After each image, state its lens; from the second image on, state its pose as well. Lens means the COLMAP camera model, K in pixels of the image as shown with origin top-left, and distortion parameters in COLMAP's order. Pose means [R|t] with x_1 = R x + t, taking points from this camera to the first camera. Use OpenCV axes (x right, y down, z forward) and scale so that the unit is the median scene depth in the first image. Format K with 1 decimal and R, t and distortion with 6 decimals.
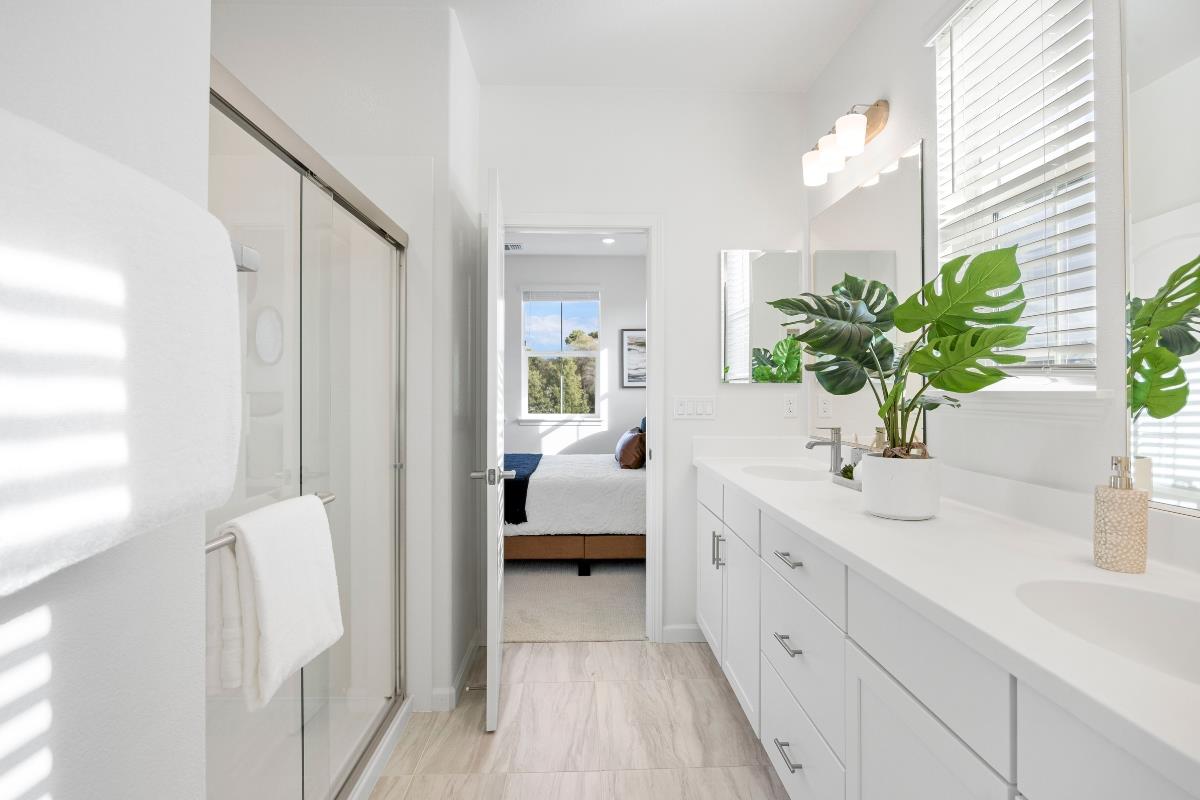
lens RADIAL K [[530.5, 0, 602.2], [0, 530.5, 388.9], [0, 0, 1]] dist [-0.019405, 0.000078]
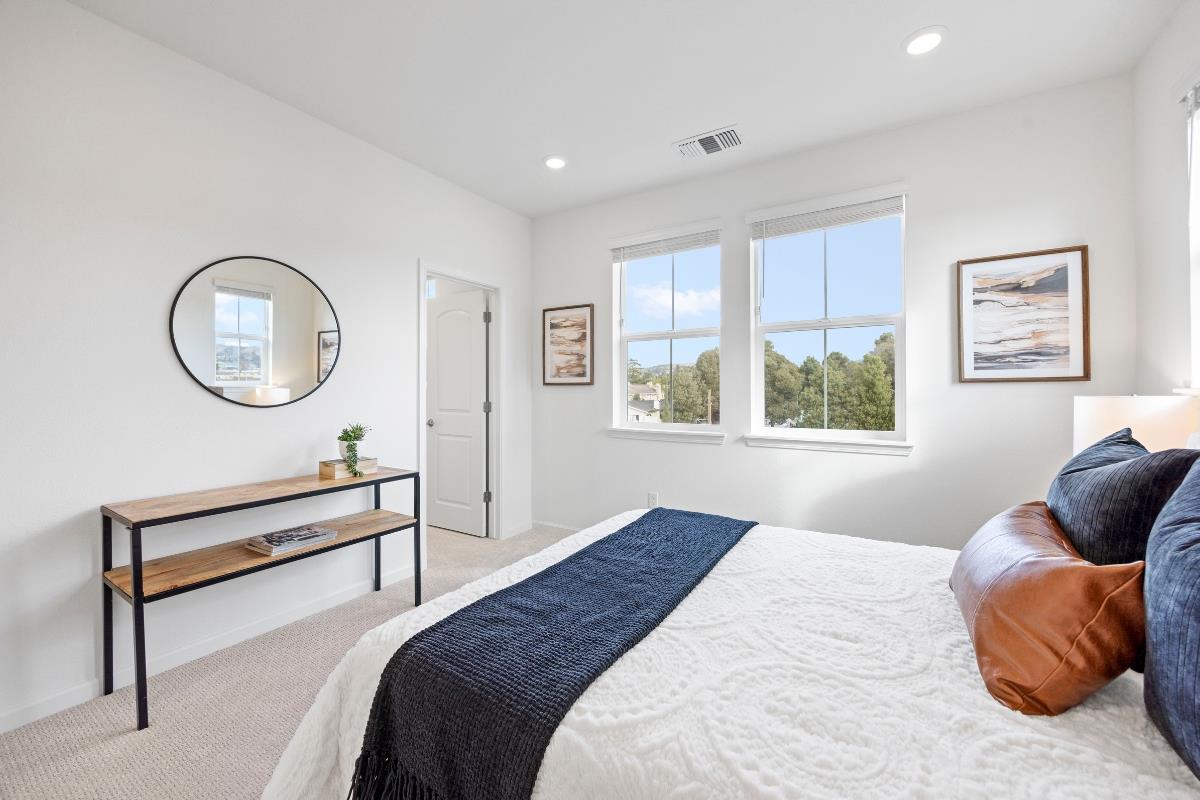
lens RADIAL K [[465.9, 0, 603.0], [0, 465.9, 386.2], [0, 0, 1]] dist [-0.000844, -0.000055]
pose [[0.832741, -0.007934, -0.553605, 0.001525], [0.006546, 0.999969, -0.004485, 0.001690], [0.553623, 0.000111, 0.832767, 0.462400]]
